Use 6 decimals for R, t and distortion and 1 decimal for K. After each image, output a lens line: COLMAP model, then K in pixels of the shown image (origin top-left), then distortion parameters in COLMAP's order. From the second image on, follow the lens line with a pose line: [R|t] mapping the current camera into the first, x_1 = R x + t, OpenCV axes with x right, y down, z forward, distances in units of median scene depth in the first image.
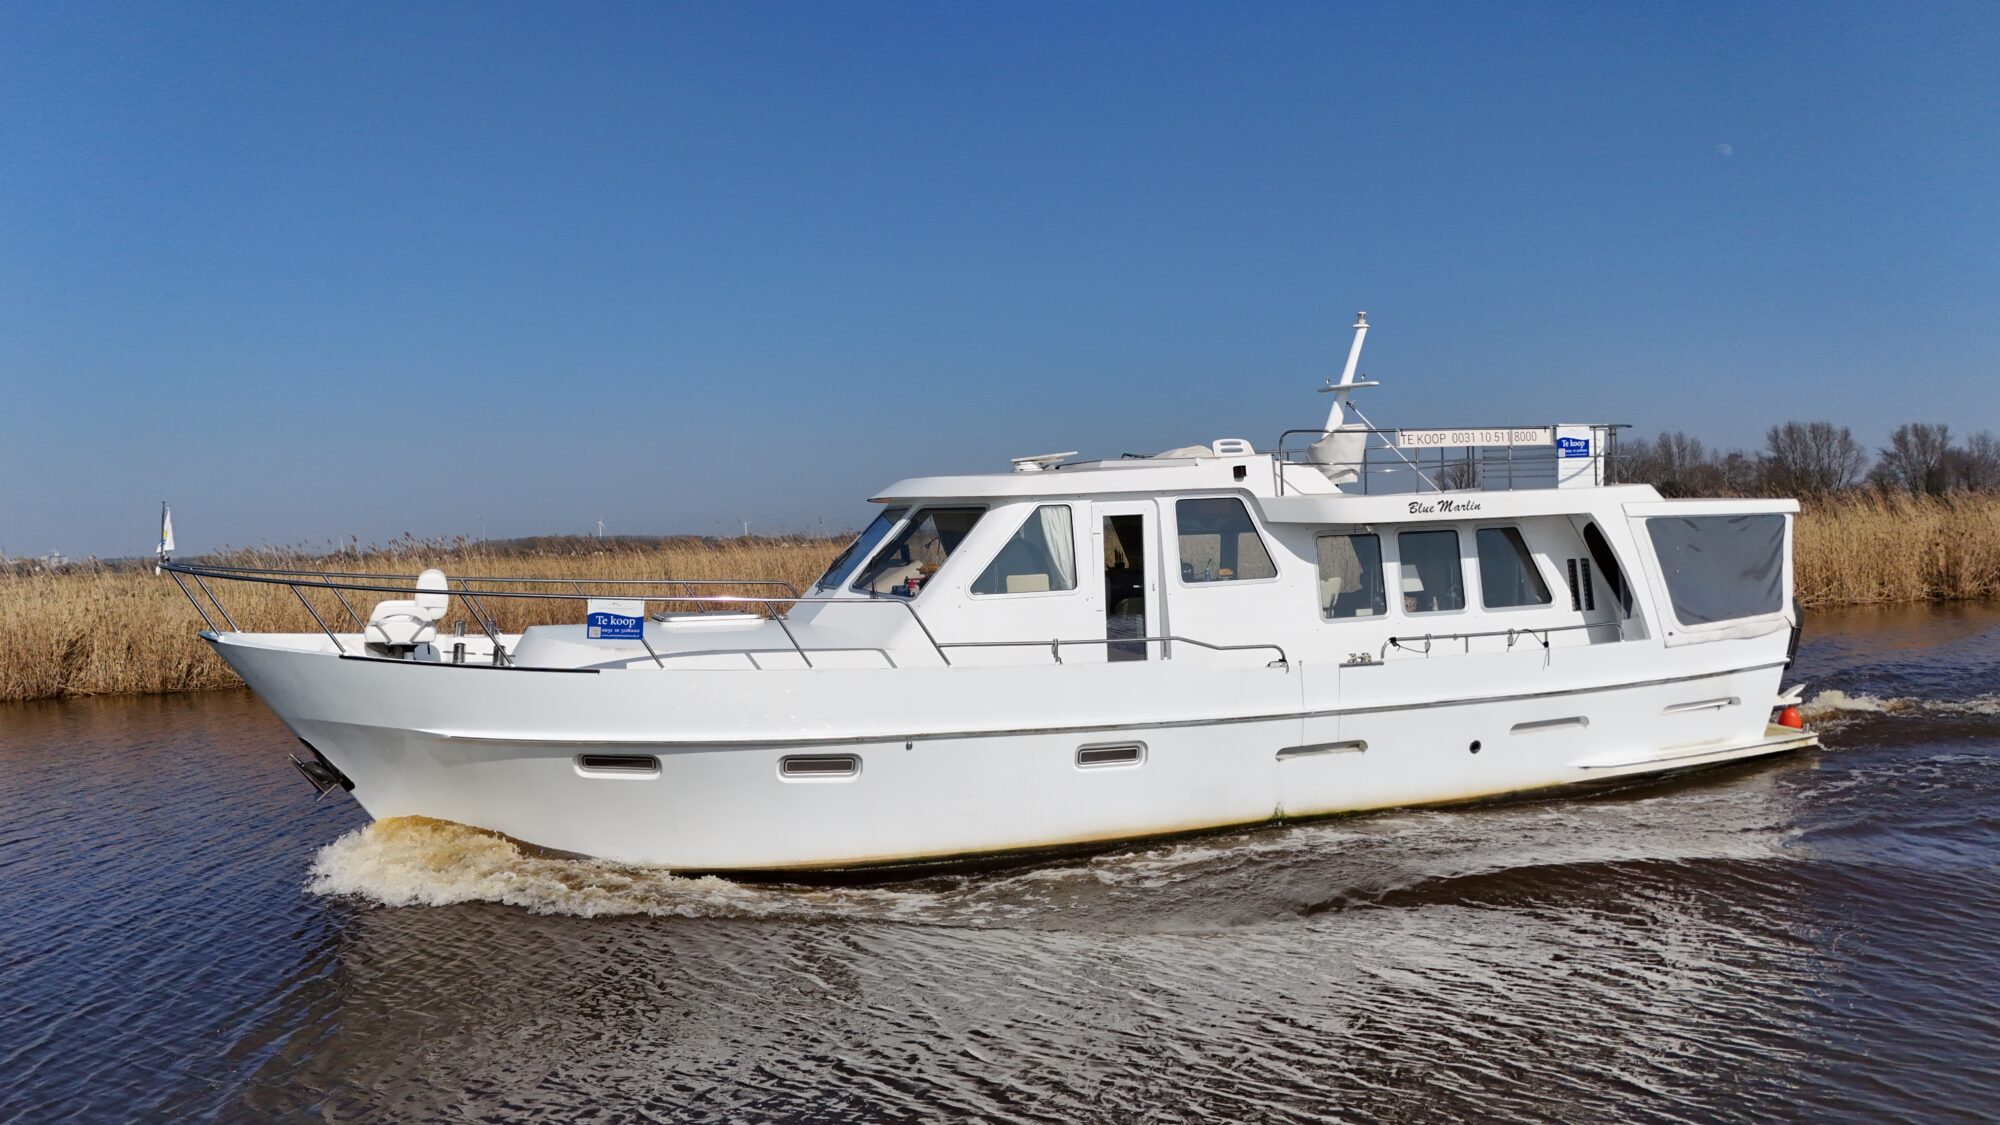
lens RADIAL K [[1453.8, 0, 984.4], [0, 1453.8, 552.6], [0, 0, 1]] dist [0.057850, -0.050275]
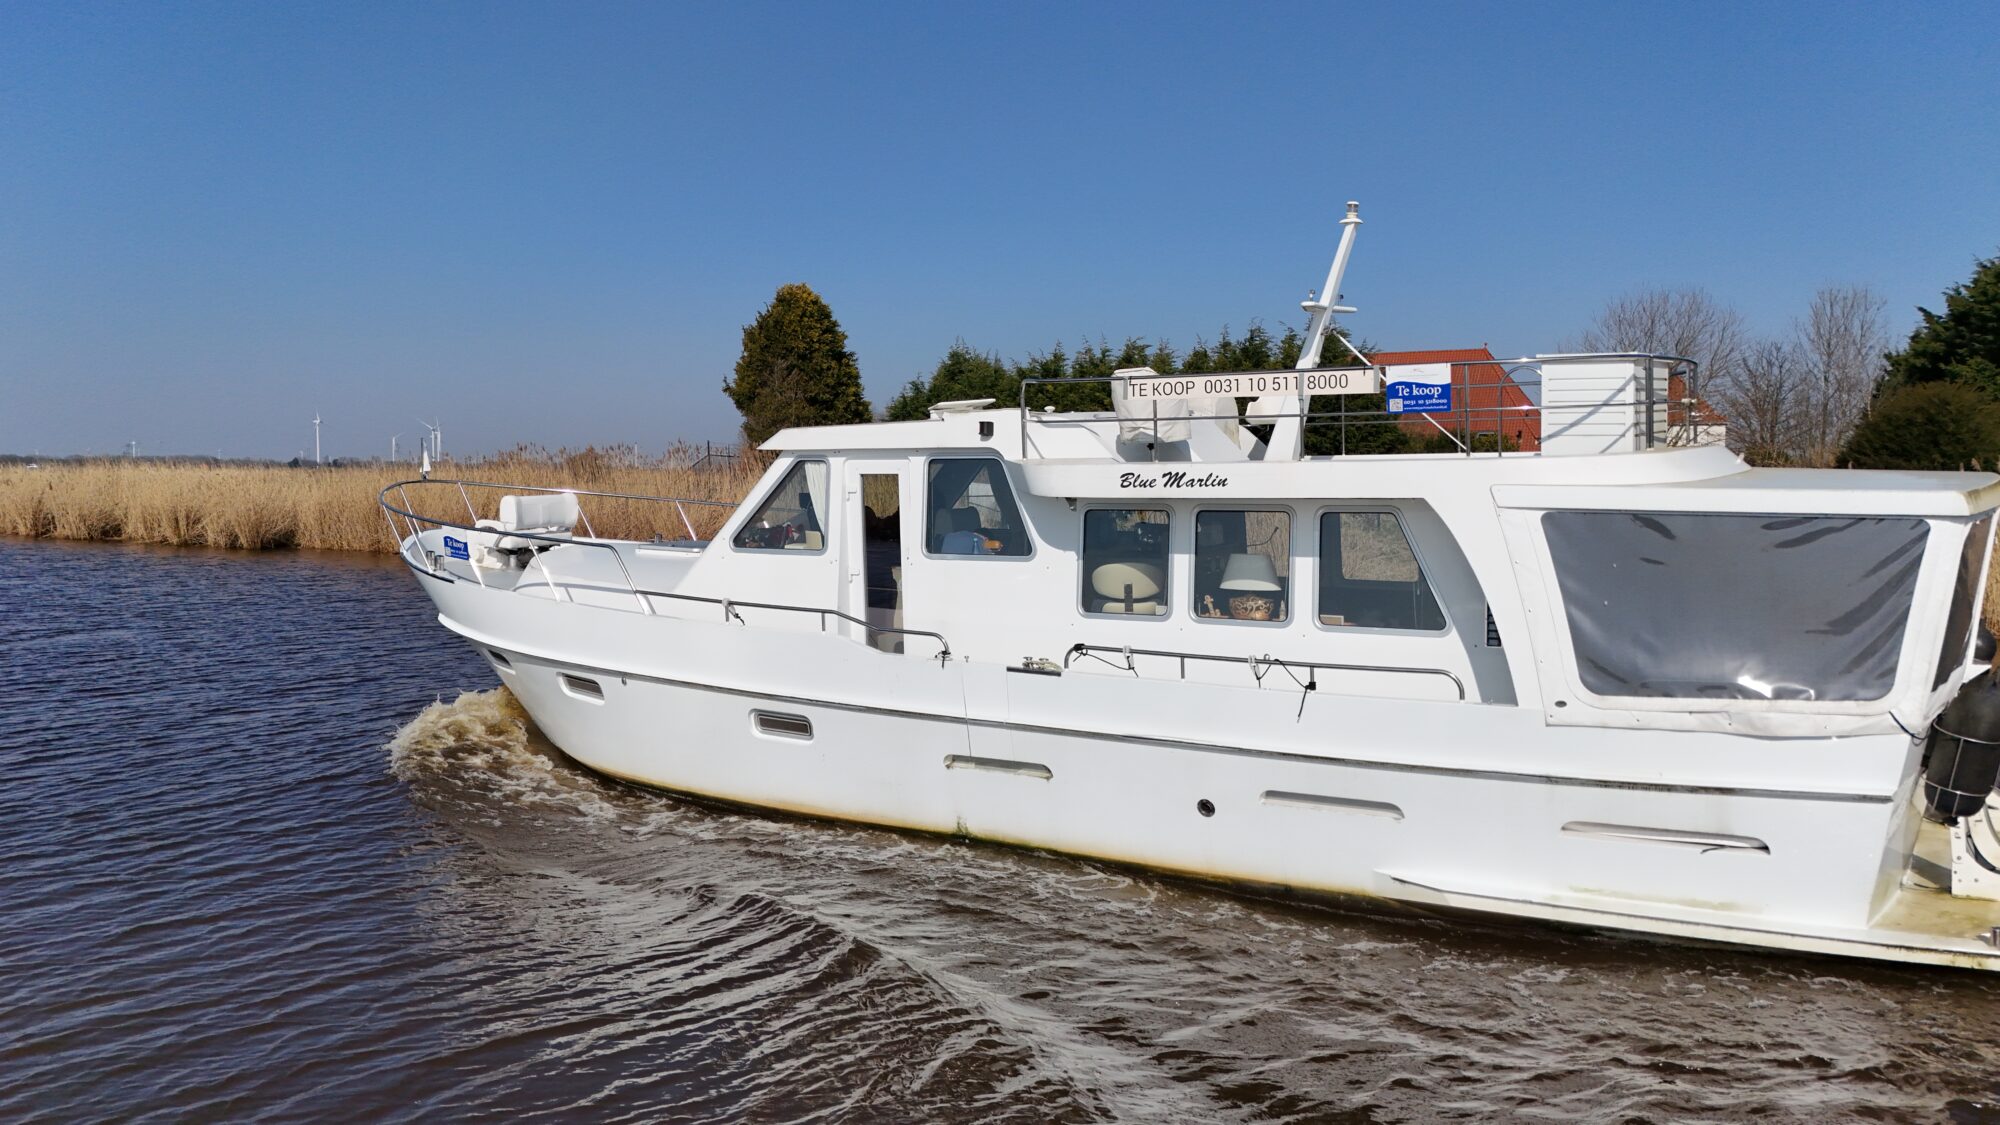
lens RADIAL K [[1453.8, 0, 985.5], [0, 1453.8, 550.3], [0, 0, 1]] dist [0.057850, -0.050275]
pose [[0.634190, 0.084069, -0.768593, 0.845136], [-0.029248, 0.995968, 0.084806, -0.057436], [0.772624, -0.031303, 0.634092, 0.465295]]
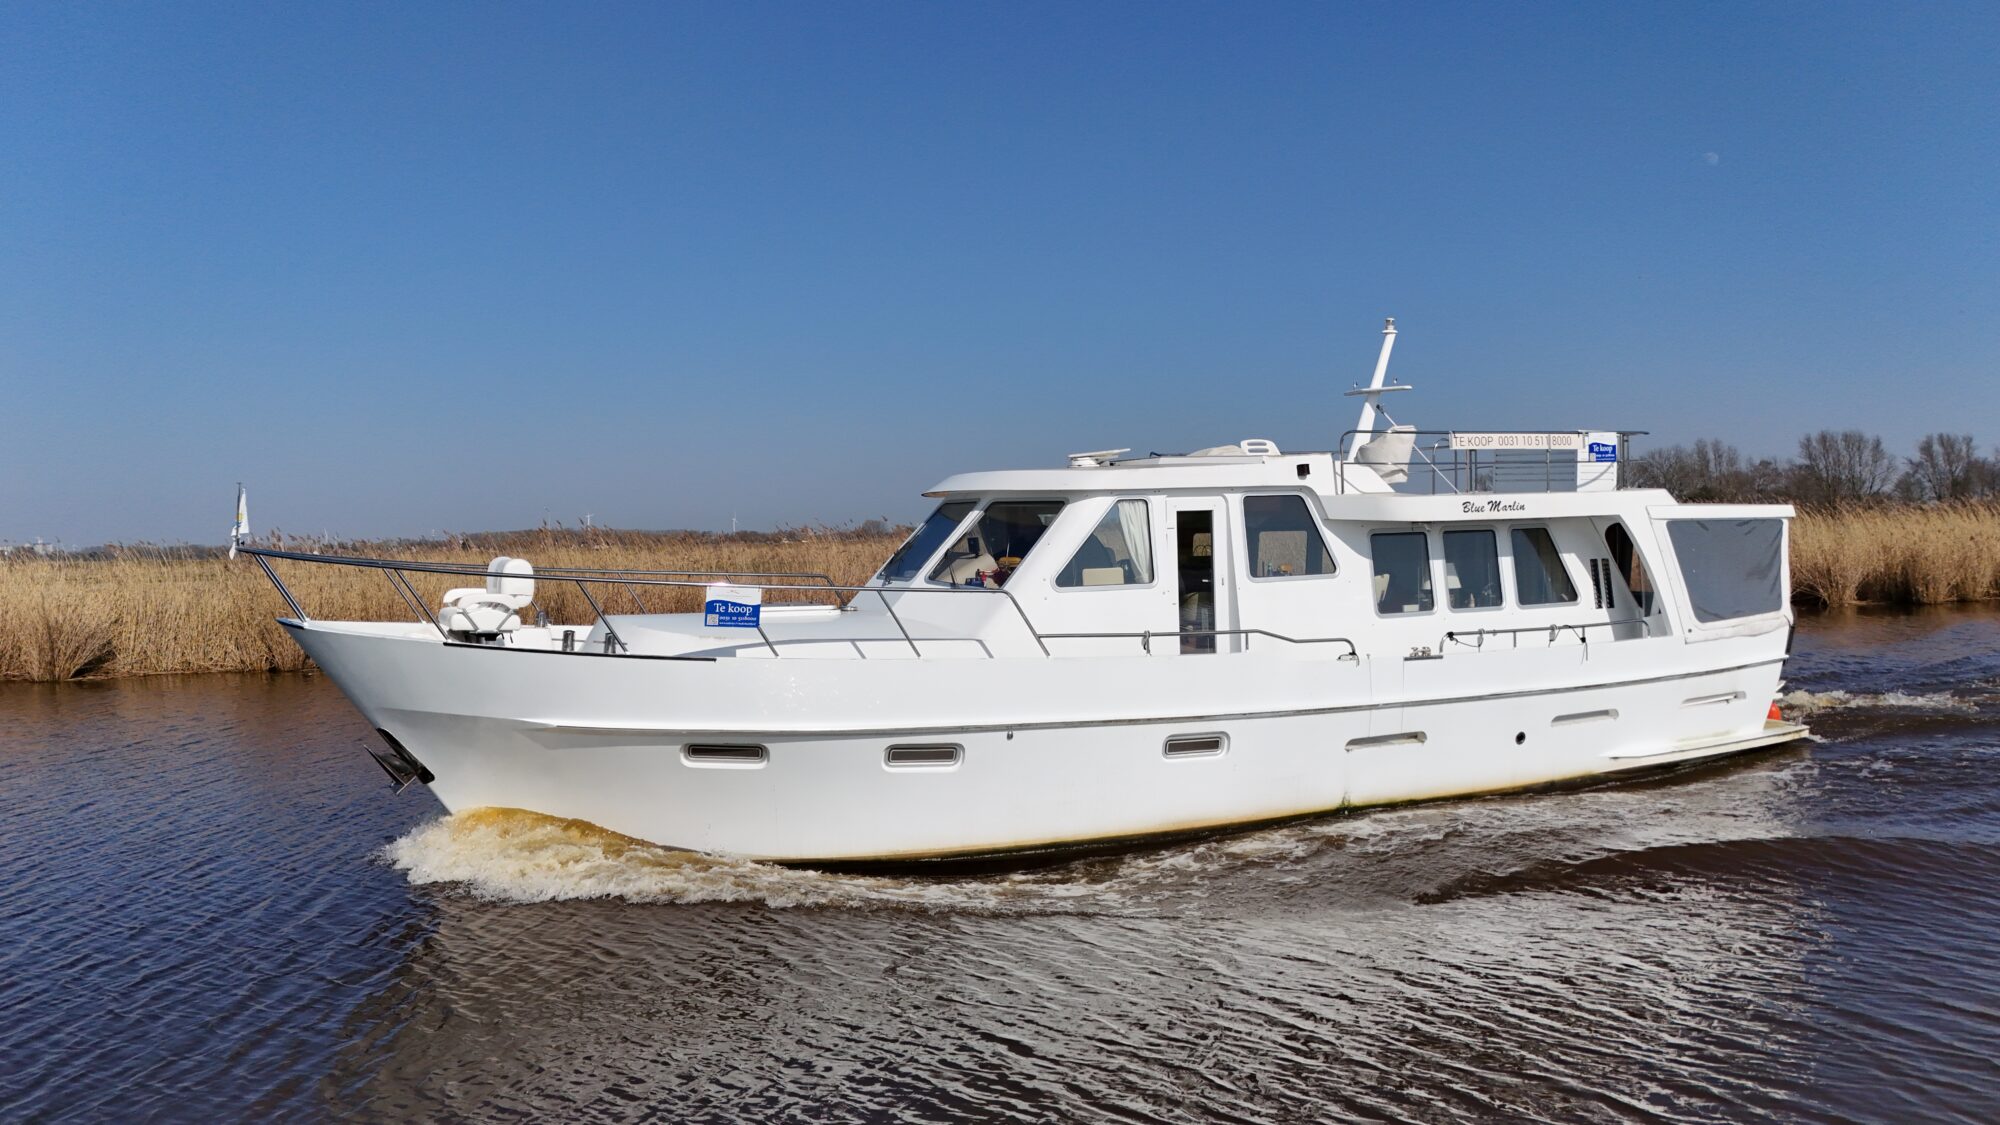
lens RADIAL K [[1453.8, 0, 970.3], [0, 1453.8, 533.7], [0, 0, 1]] dist [0.057850, -0.050275]
pose [[0.995988, 0.011512, 0.088747, -0.151358], [-0.010208, 0.999833, -0.015136, 0.007496], [-0.088907, 0.014170, 0.995939, -0.002690]]
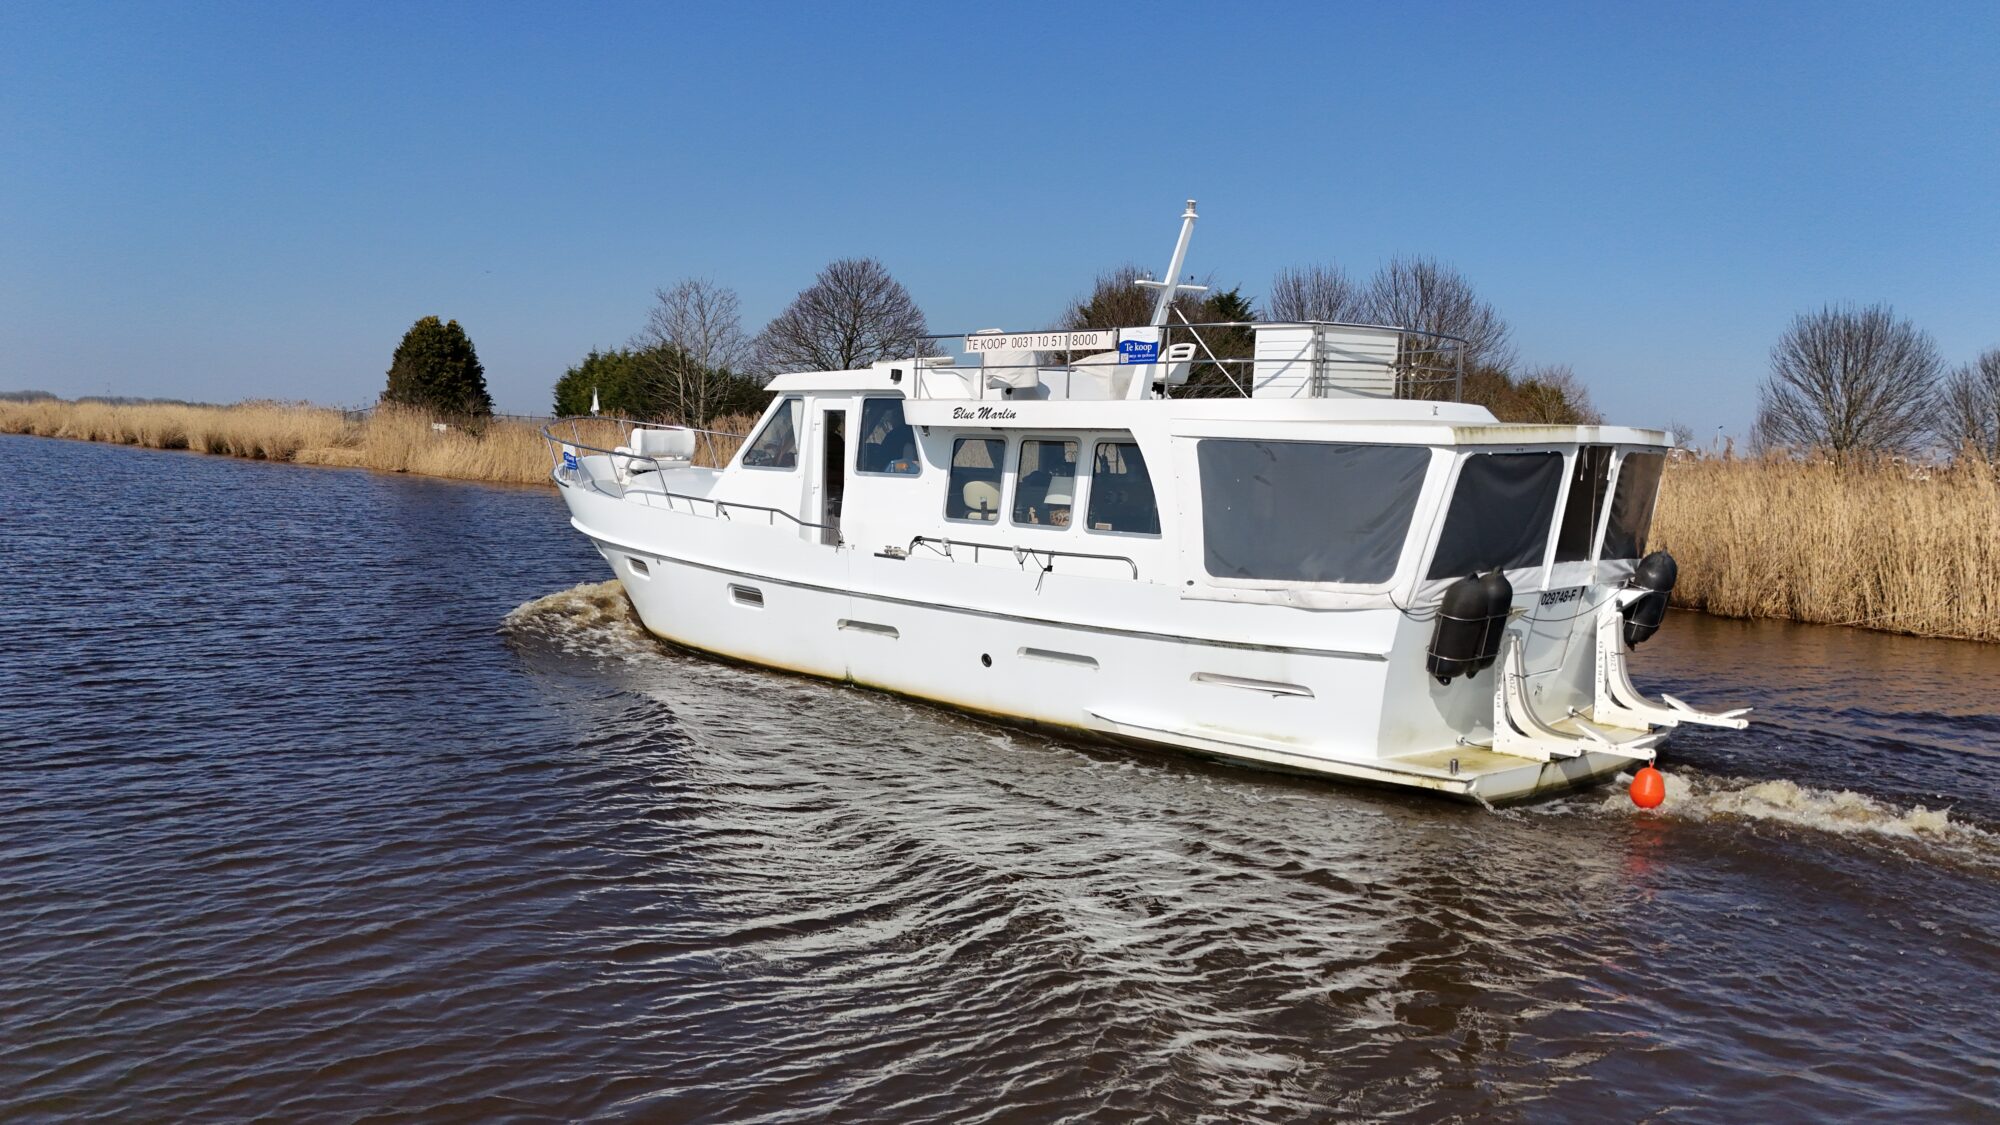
lens RADIAL K [[1453.8, 0, 1010.9], [0, 1453.8, 553.6], [0, 0, 1]] dist [0.057850, -0.050275]
pose [[0.435396, 0.120617, -0.892122, 1.233143], [-0.058914, 0.992677, 0.105460, -0.043020], [0.898309, 0.006642, 0.439314, 0.603391]]
